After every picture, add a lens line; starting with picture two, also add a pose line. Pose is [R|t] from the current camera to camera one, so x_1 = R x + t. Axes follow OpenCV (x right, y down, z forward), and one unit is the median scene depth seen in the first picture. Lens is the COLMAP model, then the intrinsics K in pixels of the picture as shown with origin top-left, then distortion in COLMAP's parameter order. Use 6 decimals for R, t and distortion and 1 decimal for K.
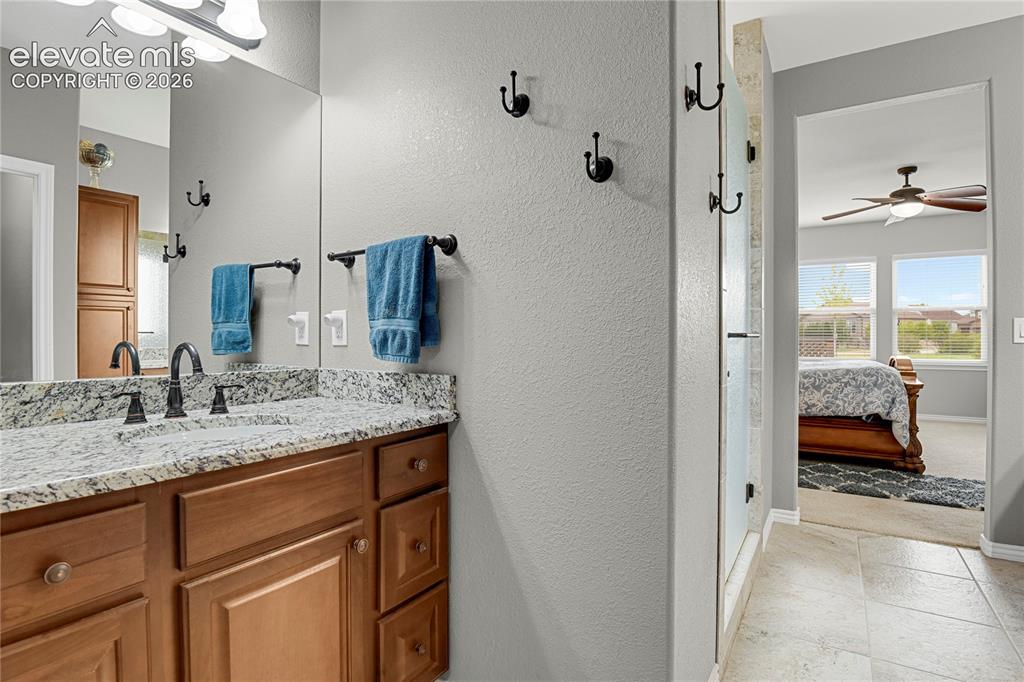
lens RADIAL K [[500.0, 0, 519.5], [0, 500.0, 334.3], [0, 0, 1]] dist [-0.024400, -0.003472]
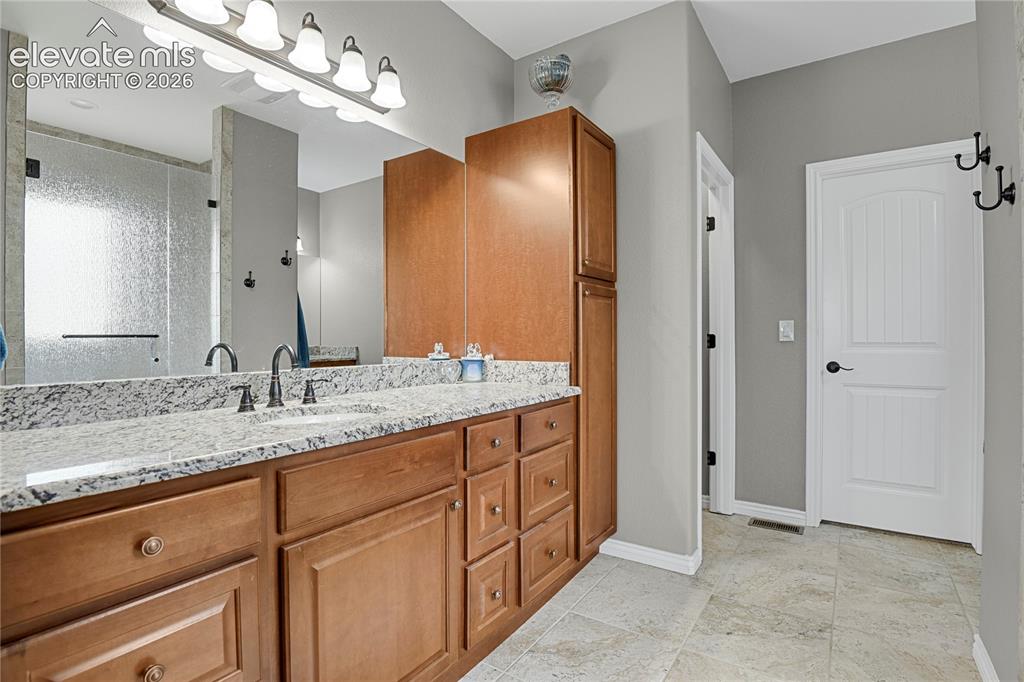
lens RADIAL K [[500.0, 0, 504.3], [0, 500.0, 349.5], [0, 0, 1]] dist [-0.024400, -0.003472]
pose [[0.999394, -0.006624, -0.034182, -0.107914], [0.007700, 0.999476, 0.031445, -0.002016], [0.033955, -0.031689, 0.998921, -0.169542]]
